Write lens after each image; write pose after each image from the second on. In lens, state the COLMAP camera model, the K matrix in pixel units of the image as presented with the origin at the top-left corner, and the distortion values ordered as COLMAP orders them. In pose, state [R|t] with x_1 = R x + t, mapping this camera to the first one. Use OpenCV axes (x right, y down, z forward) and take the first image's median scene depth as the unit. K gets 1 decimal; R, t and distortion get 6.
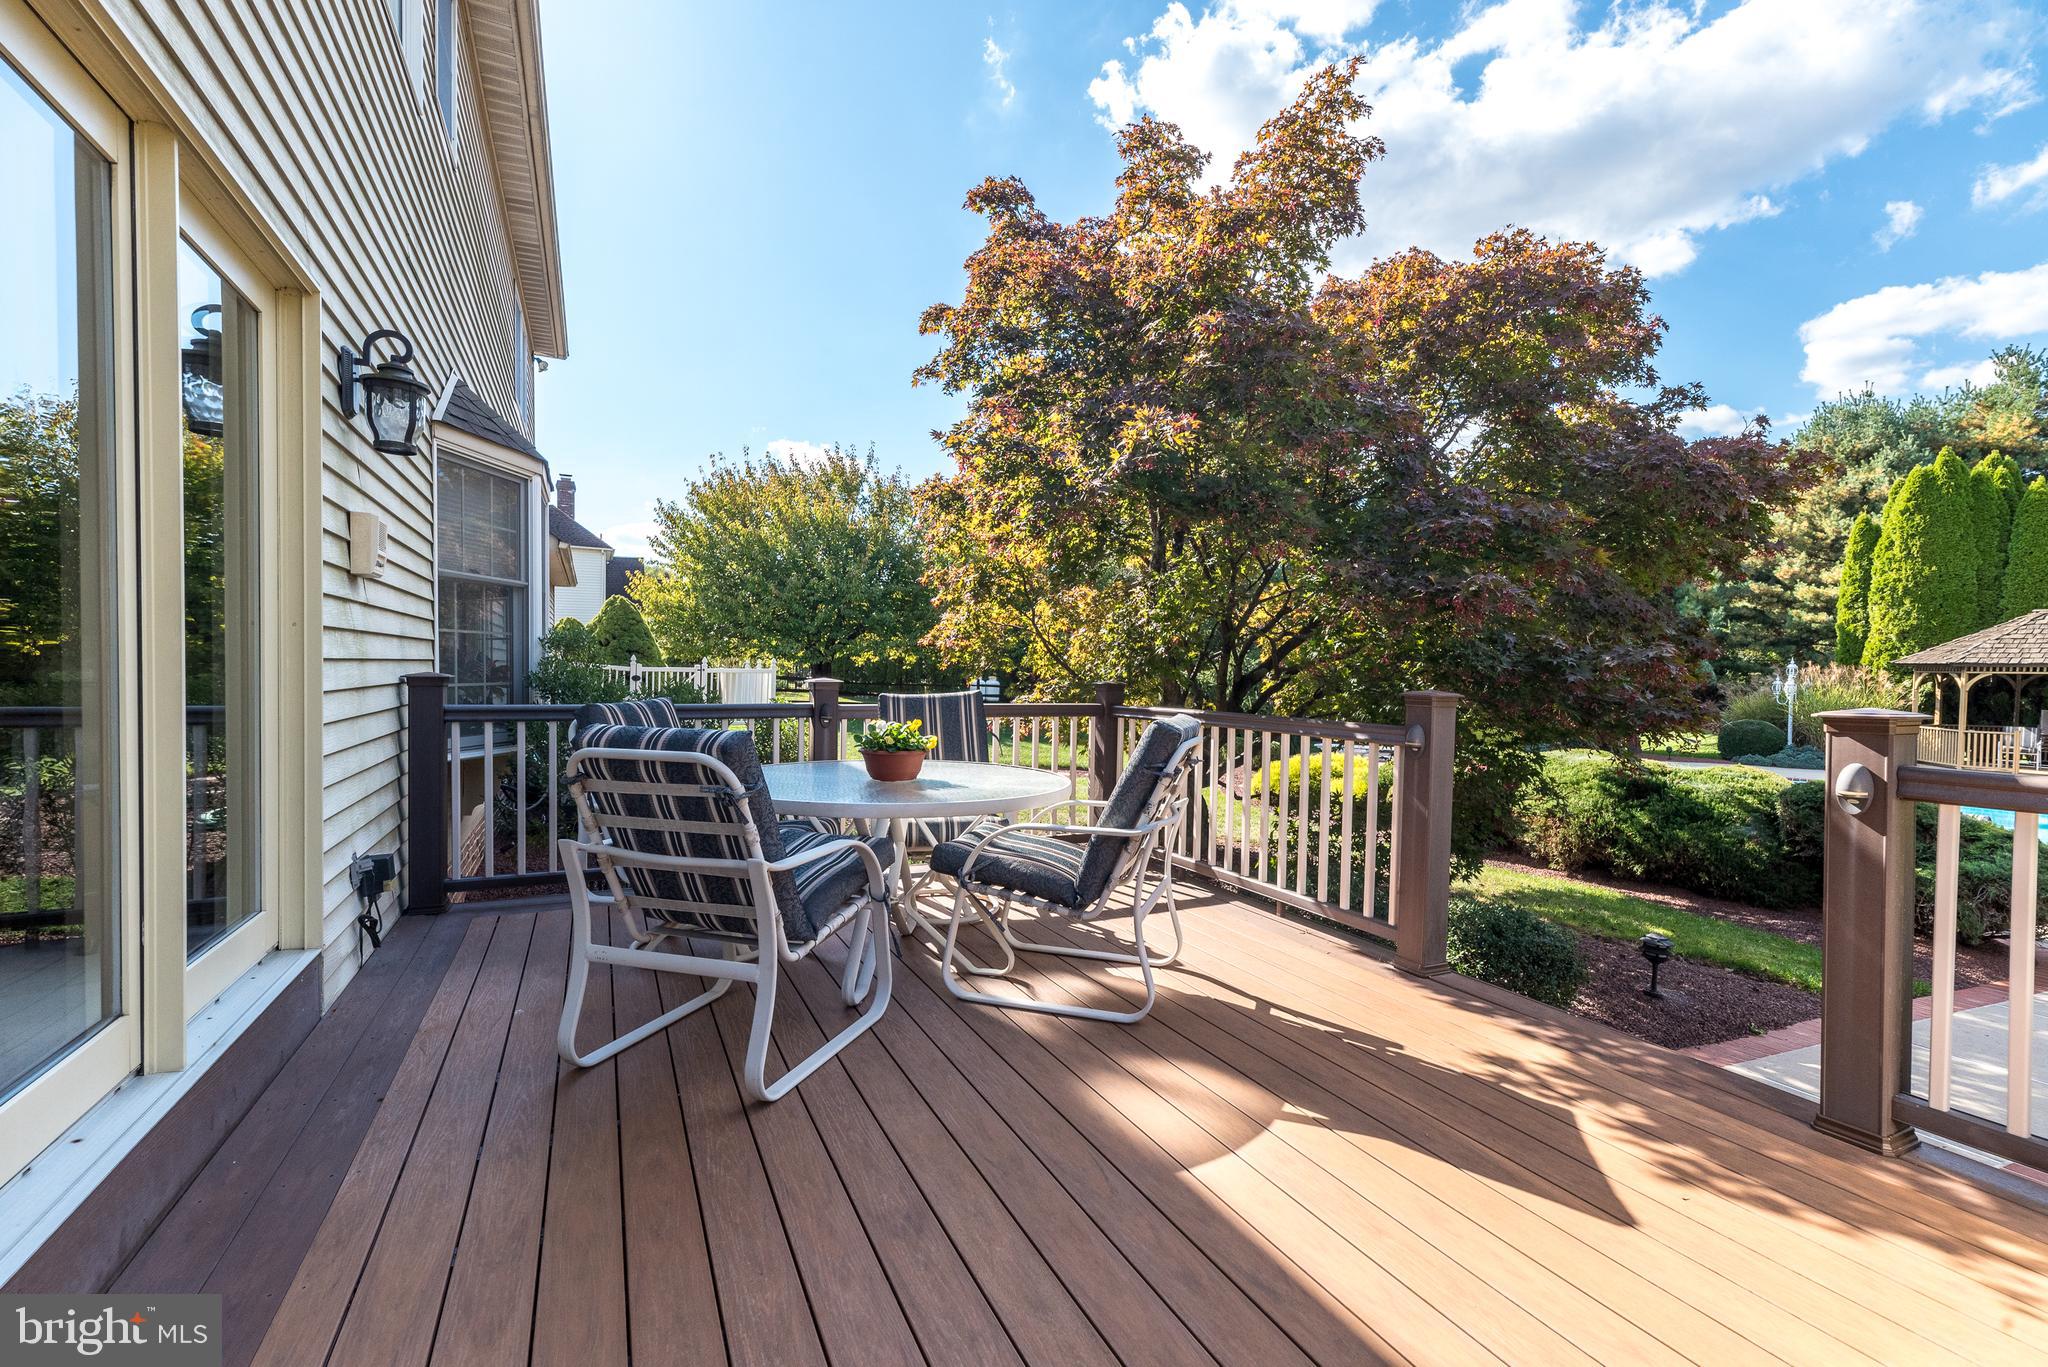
lens RADIAL K [[928.0, 0, 1002.3], [0, 928.0, 685.8], [0, 0, 1]] dist [0.008841, 0.002446]
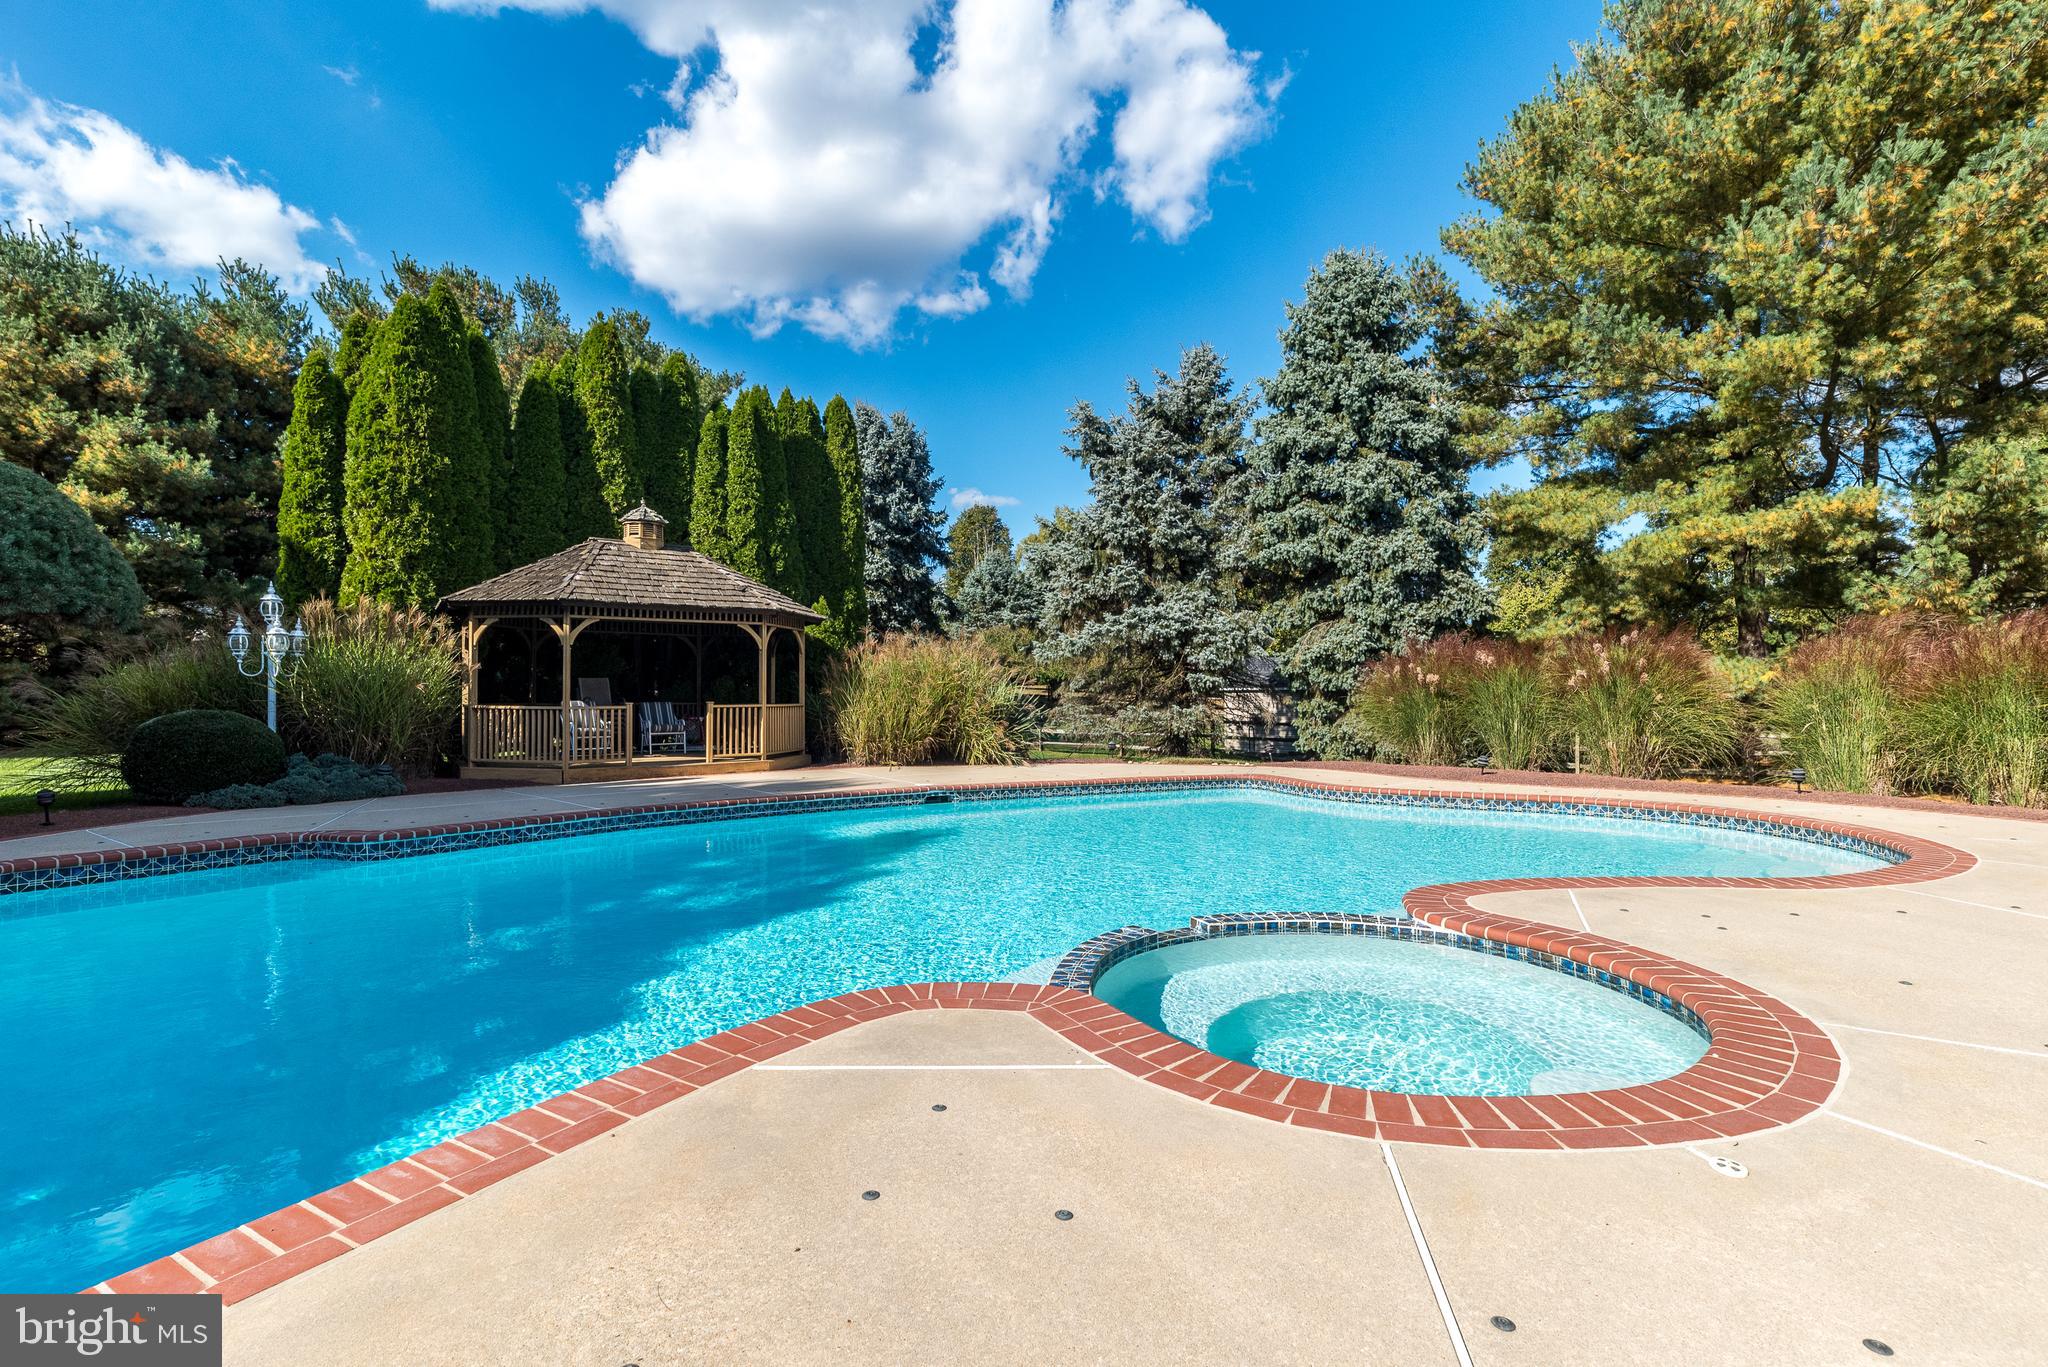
lens RADIAL K [[928.0, 0, 1025.2], [0, 928.0, 690.3], [0, 0, 1]] dist [0.008841, 0.002446]
pose [[-0.079214, -0.015139, 0.996743, 0.315628], [0.021746, 0.999621, 0.016911, 0.027996], [-0.996620, 0.023014, -0.078855, 0.638354]]
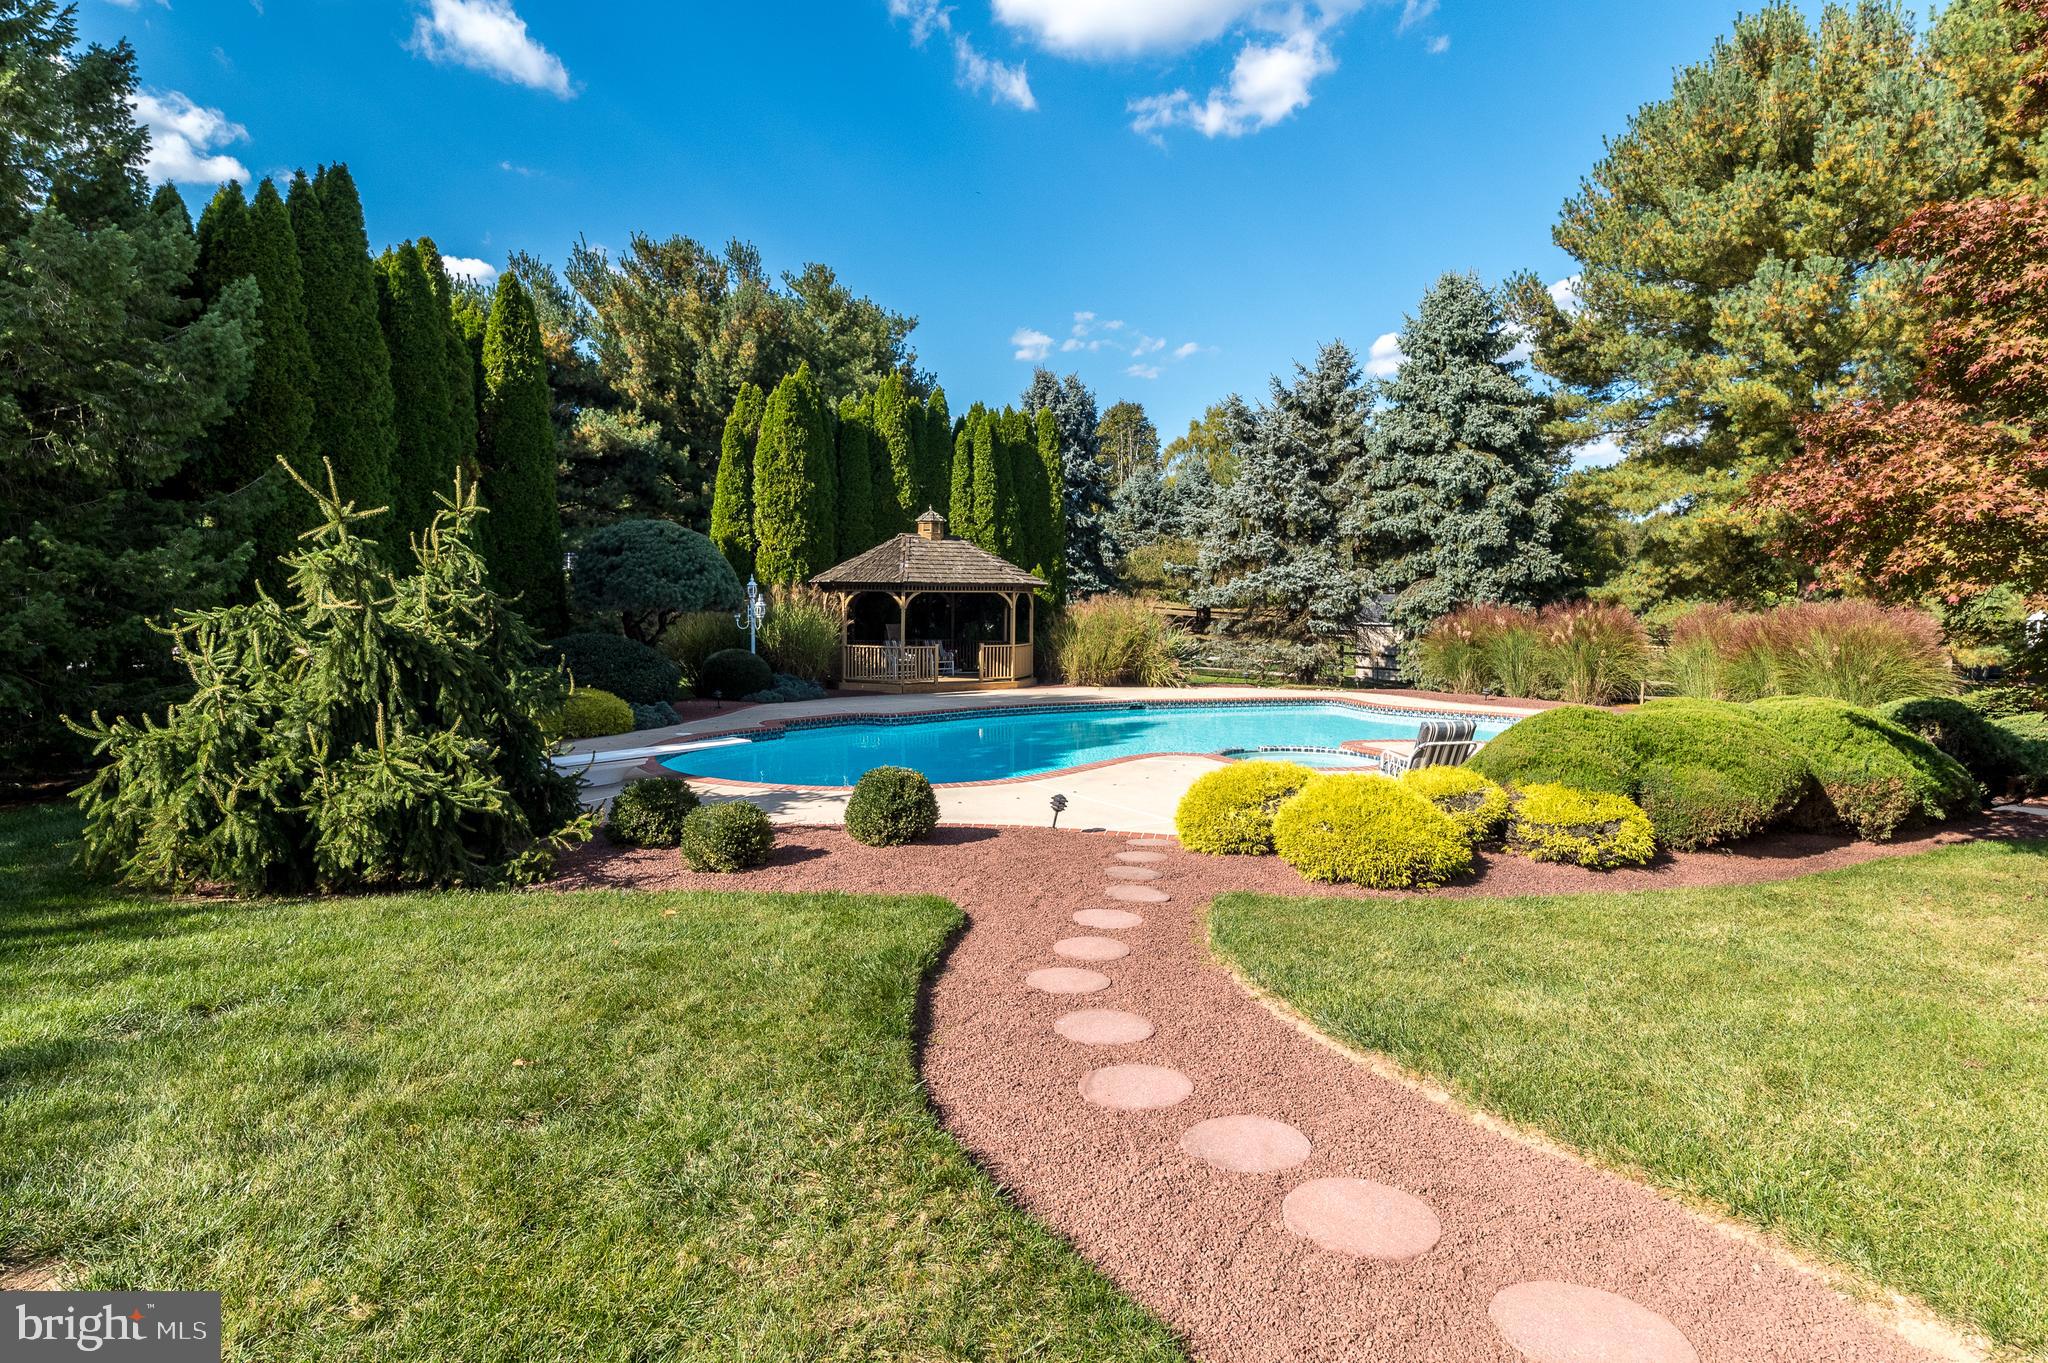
lens RADIAL K [[1099.0, 0, 1023.4], [0, 1099.0, 686.0], [0, 0, 1]] dist [0.018716, -0.001164]
pose [[0.048923, -0.097567, 0.994026, -0.164867], [0.015216, 0.995175, 0.096931, -0.022177], [-0.998687, 0.010383, 0.050172, 0.697106]]
